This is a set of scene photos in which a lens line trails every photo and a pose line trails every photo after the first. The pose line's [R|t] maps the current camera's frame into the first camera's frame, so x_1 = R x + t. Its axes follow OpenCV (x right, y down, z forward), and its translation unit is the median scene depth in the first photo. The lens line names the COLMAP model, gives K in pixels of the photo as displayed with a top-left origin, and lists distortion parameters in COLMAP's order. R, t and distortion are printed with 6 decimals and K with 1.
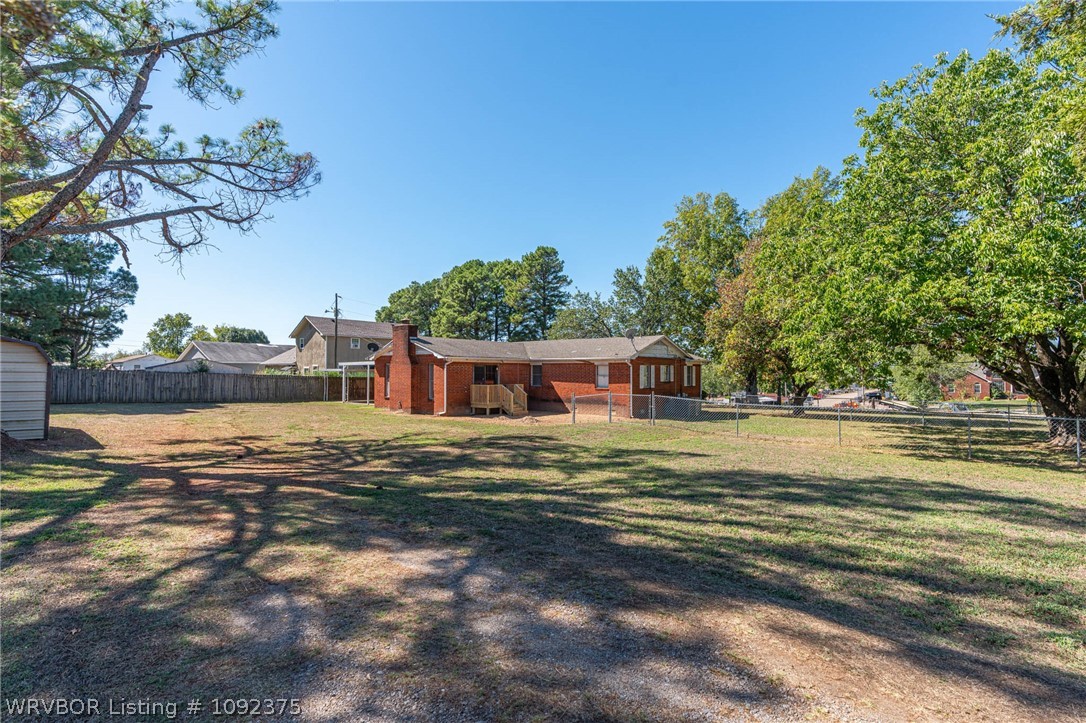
lens RADIAL K [[525.2, 0, 541.8], [0, 525.2, 361.4], [0, 0, 1]] dist [-0.001507, 0.000041]
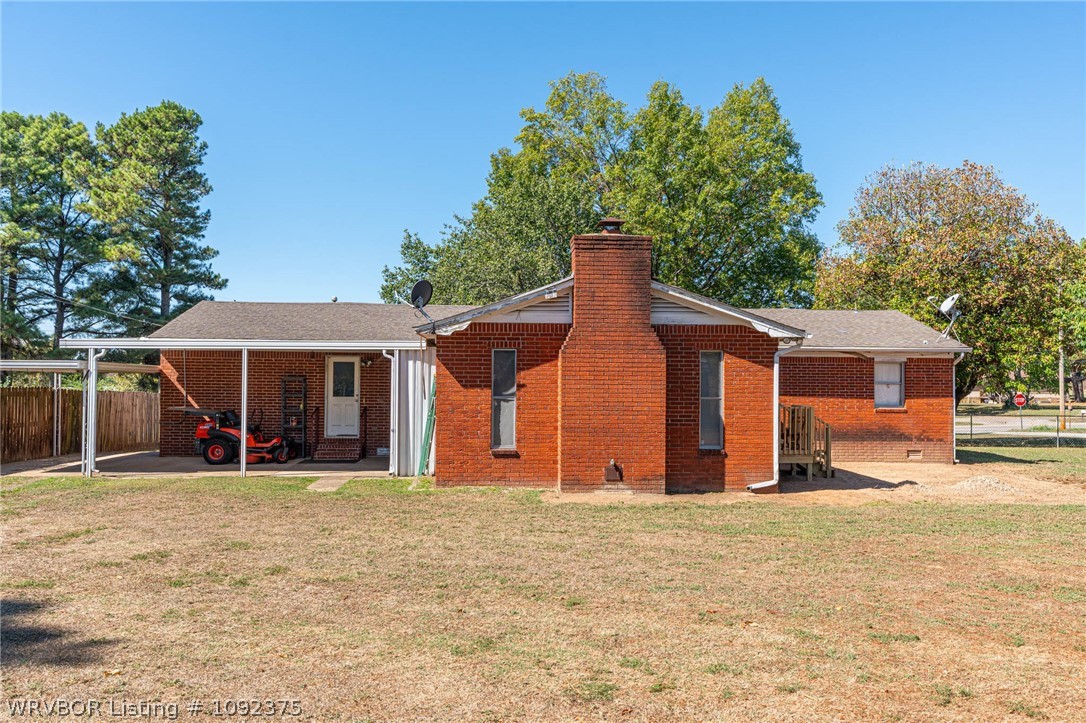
lens RADIAL K [[825.0, 0, 542.2], [0, 825.0, 360.5], [0, 0, 1]] dist [0.010877, -0.000435]
pose [[0.737990, 0.016607, 0.674607, -0.657335], [-0.018542, 0.999819, -0.004330, 0.014787], [-0.674557, -0.009313, 0.738164, 0.631326]]
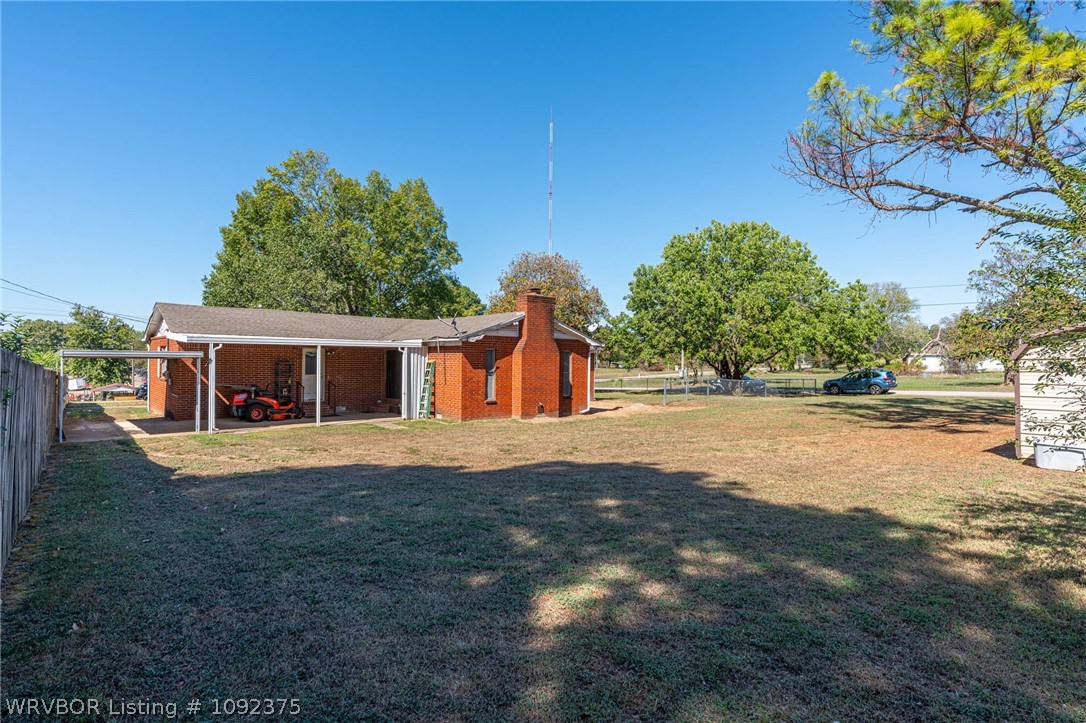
lens RADIAL K [[567.3, 0, 546.5], [0, 567.3, 361.0], [0, 0, 1]] dist [-0.000334, 0.000525]
pose [[0.145129, -0.001316, 0.989412, -1.019737], [-0.029491, 0.999549, 0.005656, 0.014698], [-0.988973, -0.030000, 0.145025, 0.872266]]
